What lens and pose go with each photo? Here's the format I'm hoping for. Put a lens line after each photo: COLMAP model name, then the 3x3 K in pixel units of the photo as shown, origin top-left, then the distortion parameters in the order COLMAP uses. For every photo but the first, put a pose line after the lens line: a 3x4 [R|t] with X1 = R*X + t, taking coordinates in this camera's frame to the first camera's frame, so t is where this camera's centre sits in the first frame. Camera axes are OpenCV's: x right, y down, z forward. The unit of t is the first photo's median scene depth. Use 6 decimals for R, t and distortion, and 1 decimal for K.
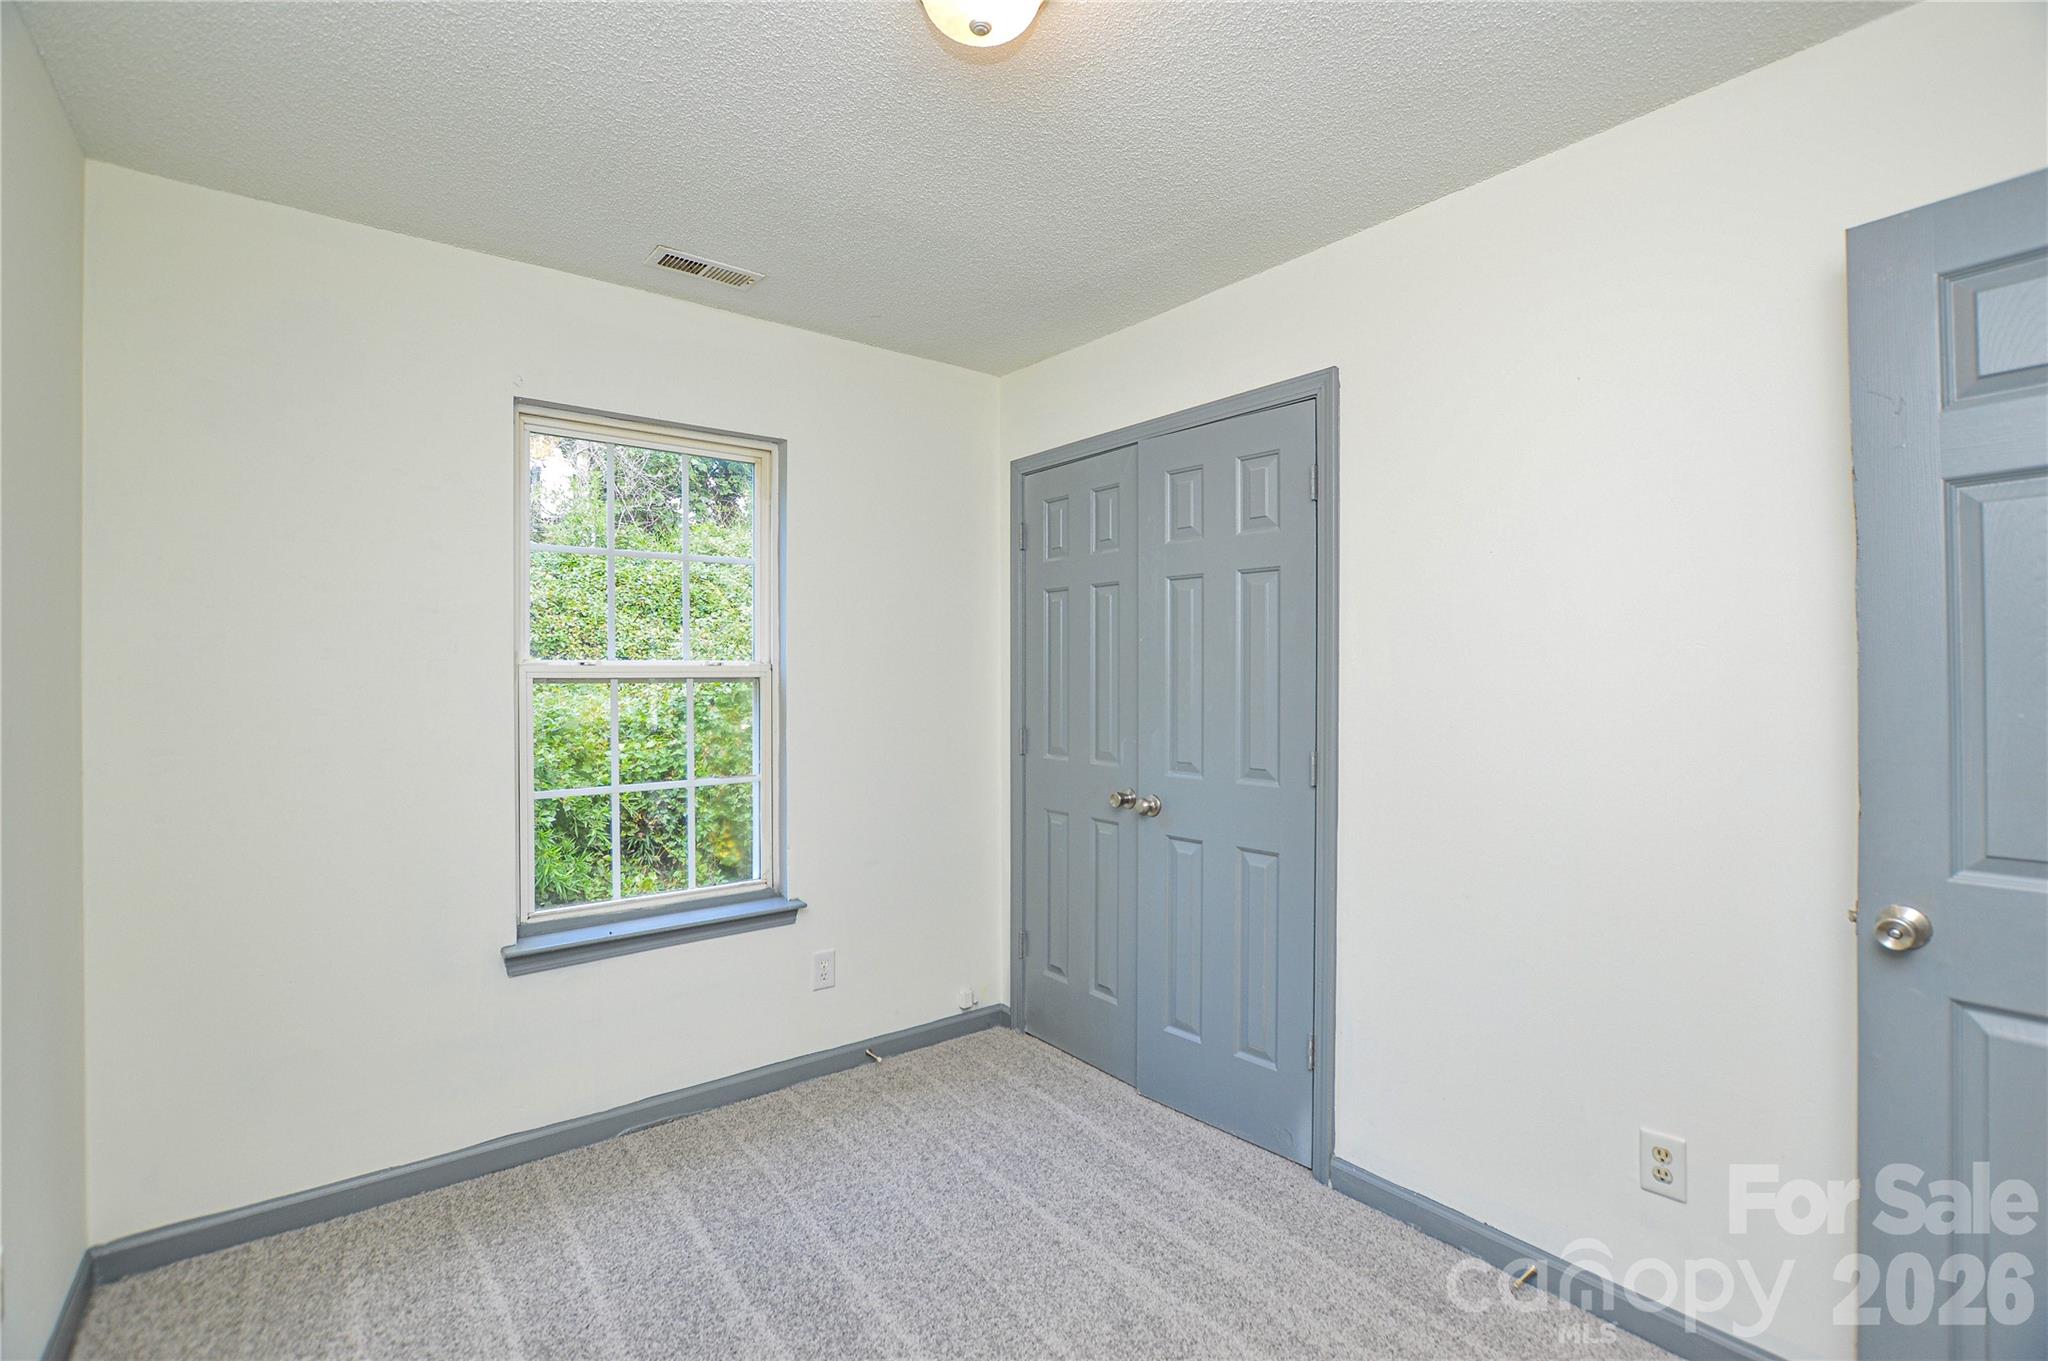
lens RADIAL K [[907.7, 0, 1021.7], [0, 907.7, 687.5], [0, 0, 1]] dist [-0.027029, 0.000101]
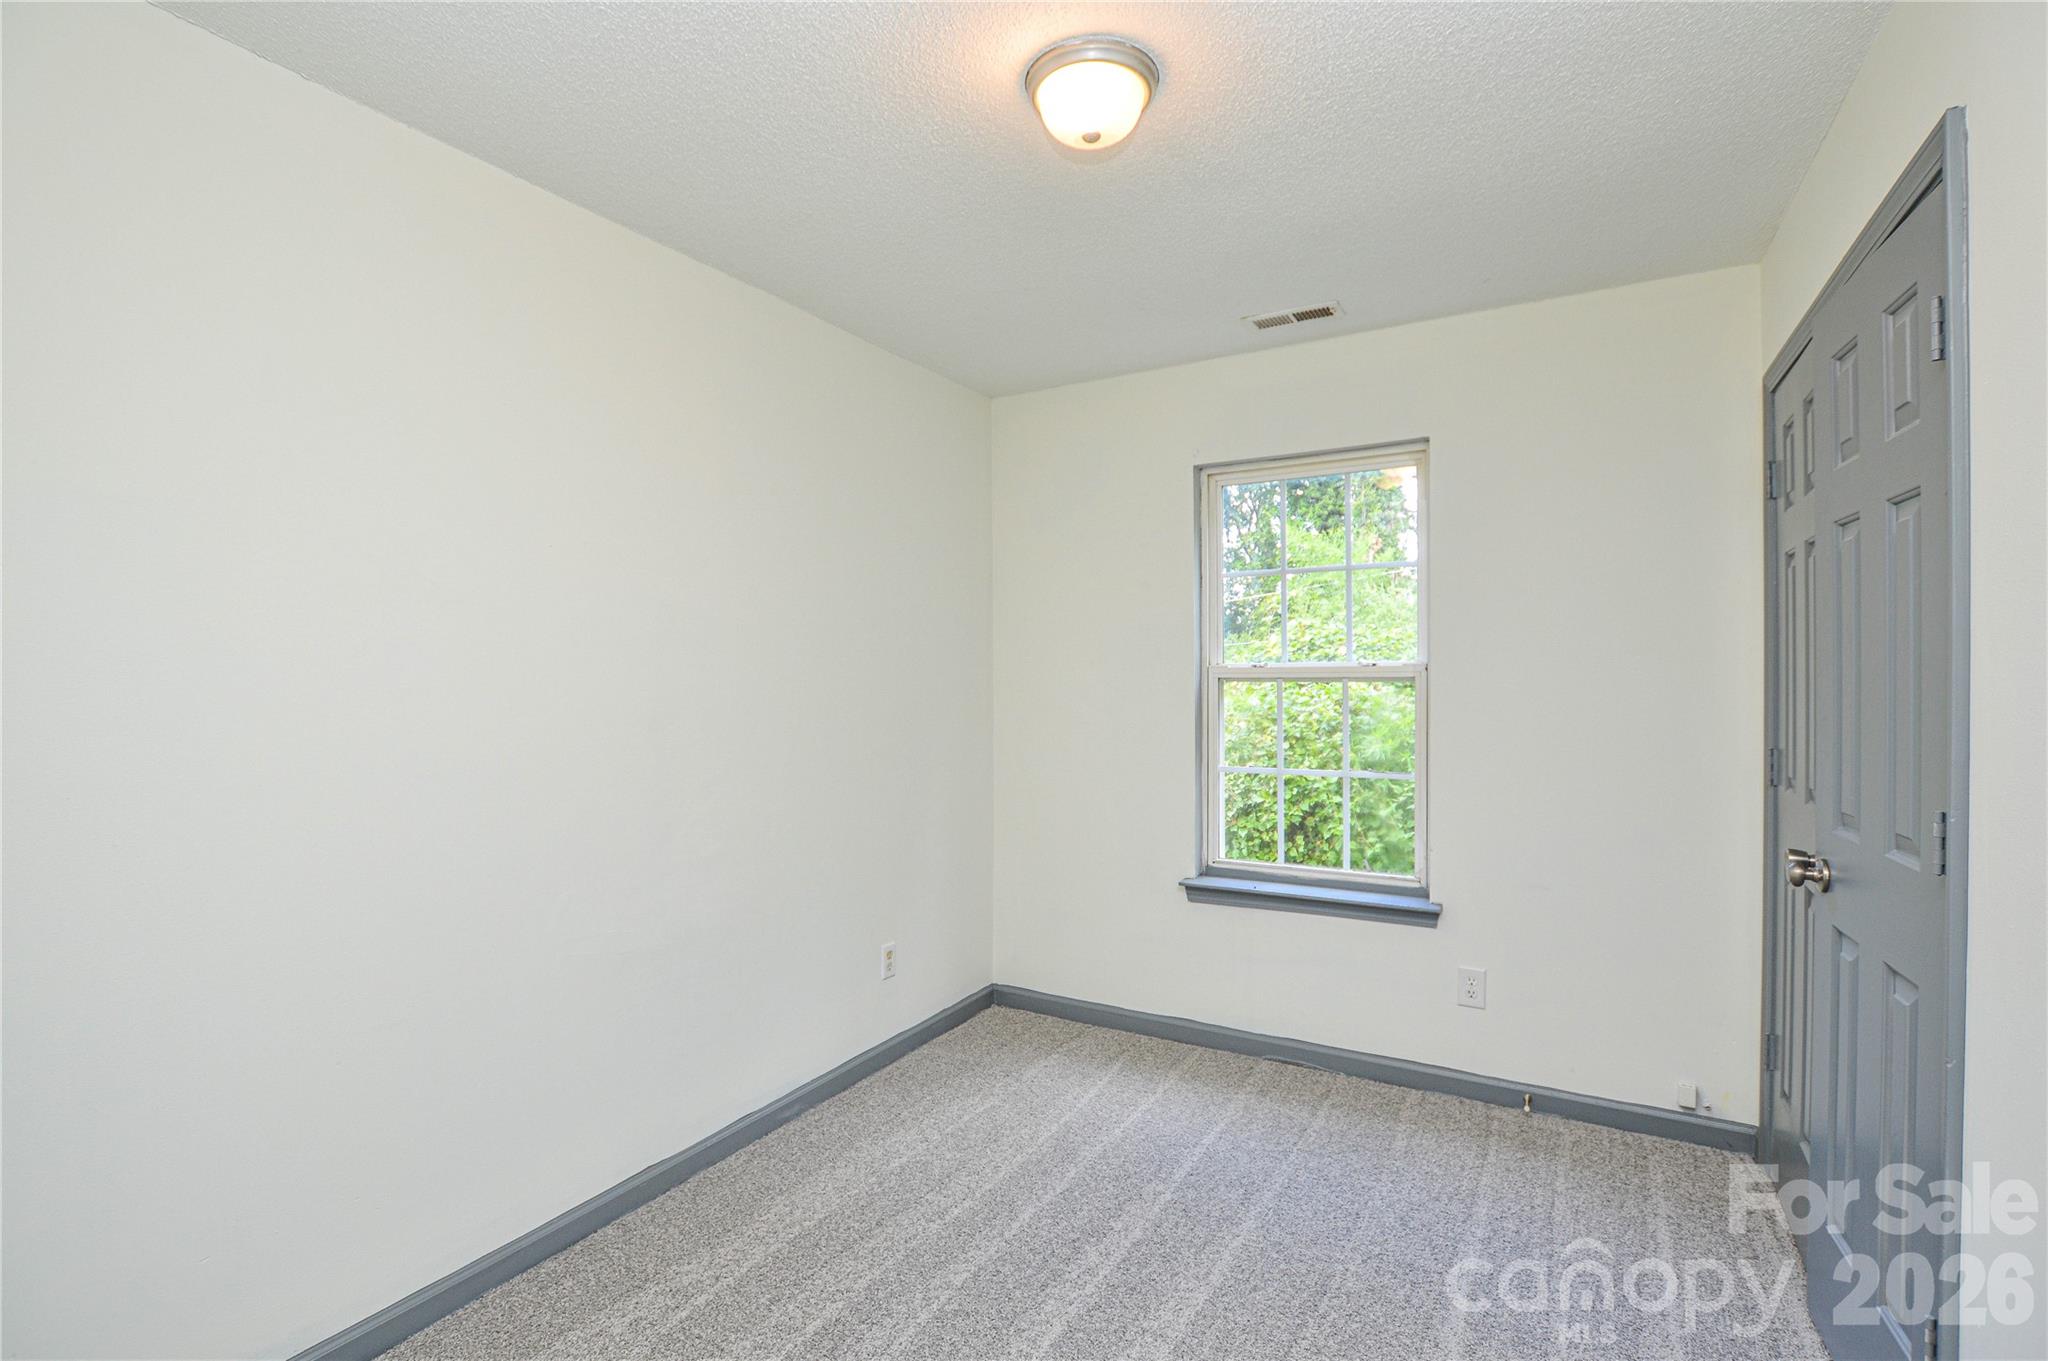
lens RADIAL K [[924.6, 0, 1016.7], [0, 924.6, 681.3], [0, 0, 1]] dist [-0.025598, 0.000584]
pose [[0.358359, 0.004216, -0.933574, 0.518143], [-0.005450, 0.999982, 0.002424, -0.005726], [0.933568, 0.004219, 0.358376, 0.222242]]
